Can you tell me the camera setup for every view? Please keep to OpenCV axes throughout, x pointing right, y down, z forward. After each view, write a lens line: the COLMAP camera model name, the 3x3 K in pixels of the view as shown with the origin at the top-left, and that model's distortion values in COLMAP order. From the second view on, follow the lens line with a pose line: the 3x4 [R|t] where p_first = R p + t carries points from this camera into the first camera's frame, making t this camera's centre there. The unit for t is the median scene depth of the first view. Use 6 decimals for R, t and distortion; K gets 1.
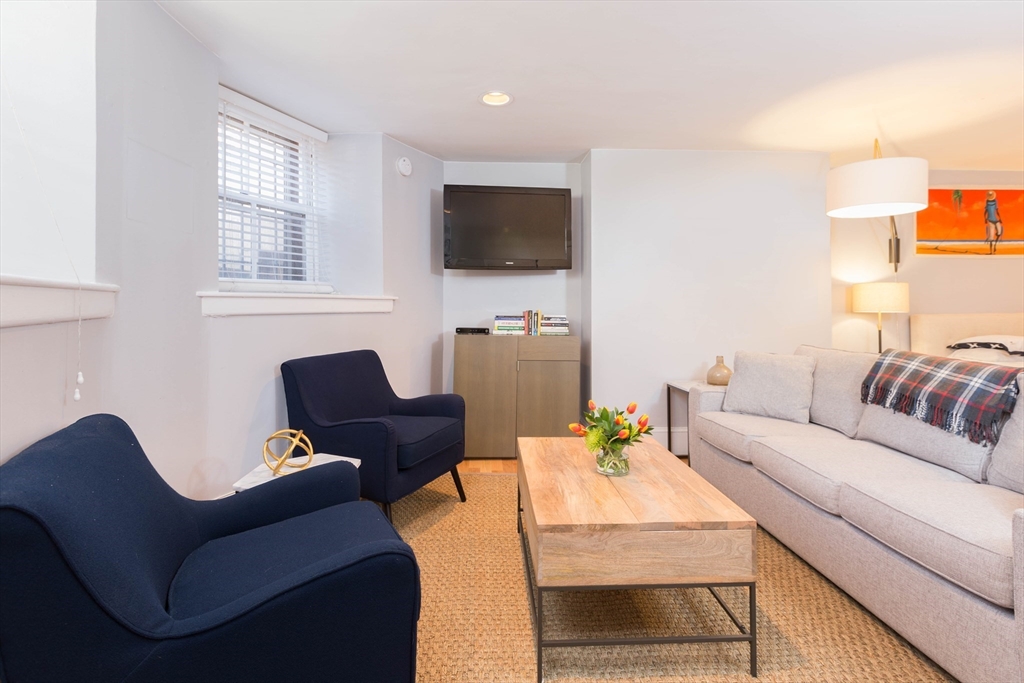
lens RADIAL K [[465.3, 0, 512.5], [0, 465.3, 293.2], [0, 0, 1]] dist [0.000402, 0.000022]
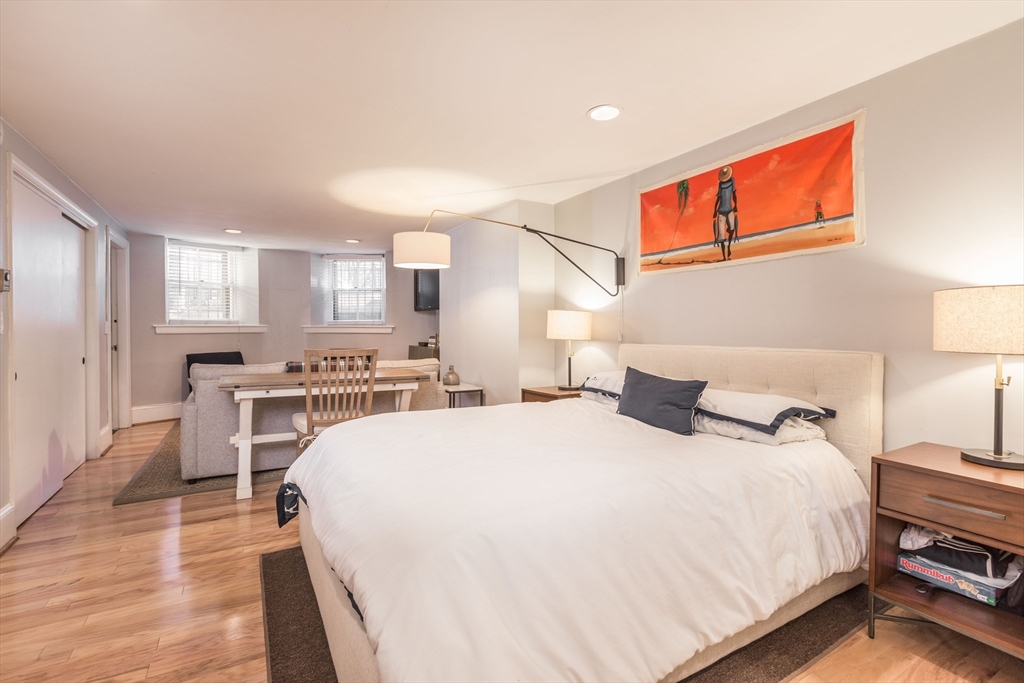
lens RADIAL K [[465.8, 0, 512.1], [0, 465.8, 329.6], [0, 0, 1]] dist [0.000594, 0.000180]
pose [[0.452103, 0.003628, -0.891958, 1.696593], [0.019381, 0.999716, 0.013890, 0.003331], [0.891755, -0.023567, 0.451904, 0.460653]]
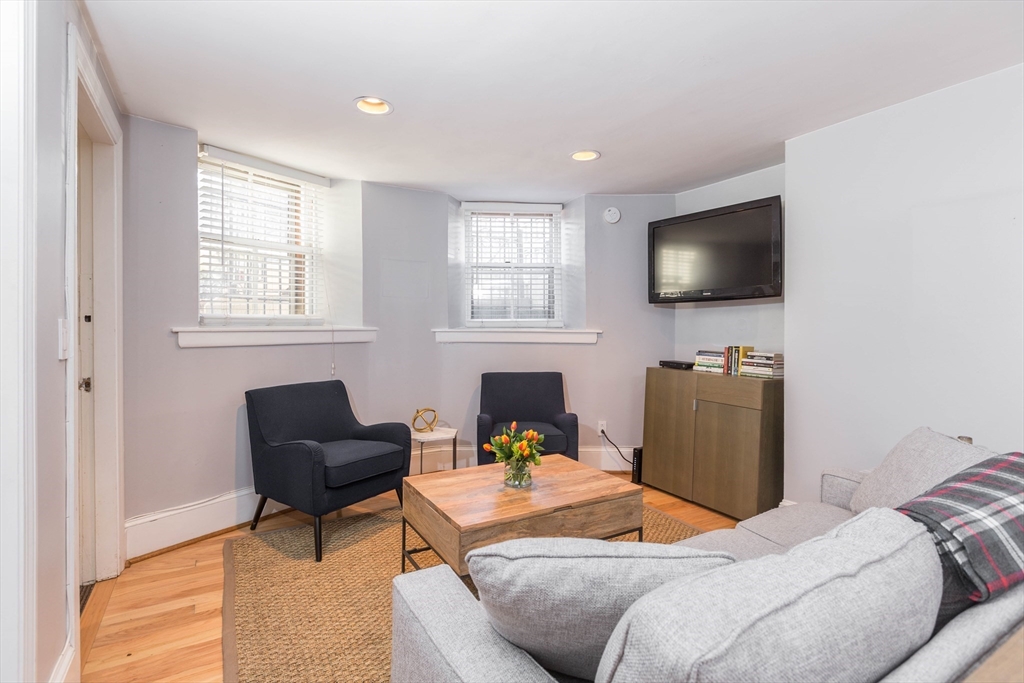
lens RADIAL K [[491.7, 0, 513.1], [0, 491.7, 328.8], [0, 0, 1]] dist [-0.014078, 0.000182]
pose [[0.466542, 0.001997, -0.884497, 0.655212], [0.014863, 0.999839, 0.010096, -0.011016], [0.884374, -0.017856, 0.466437, 0.207969]]
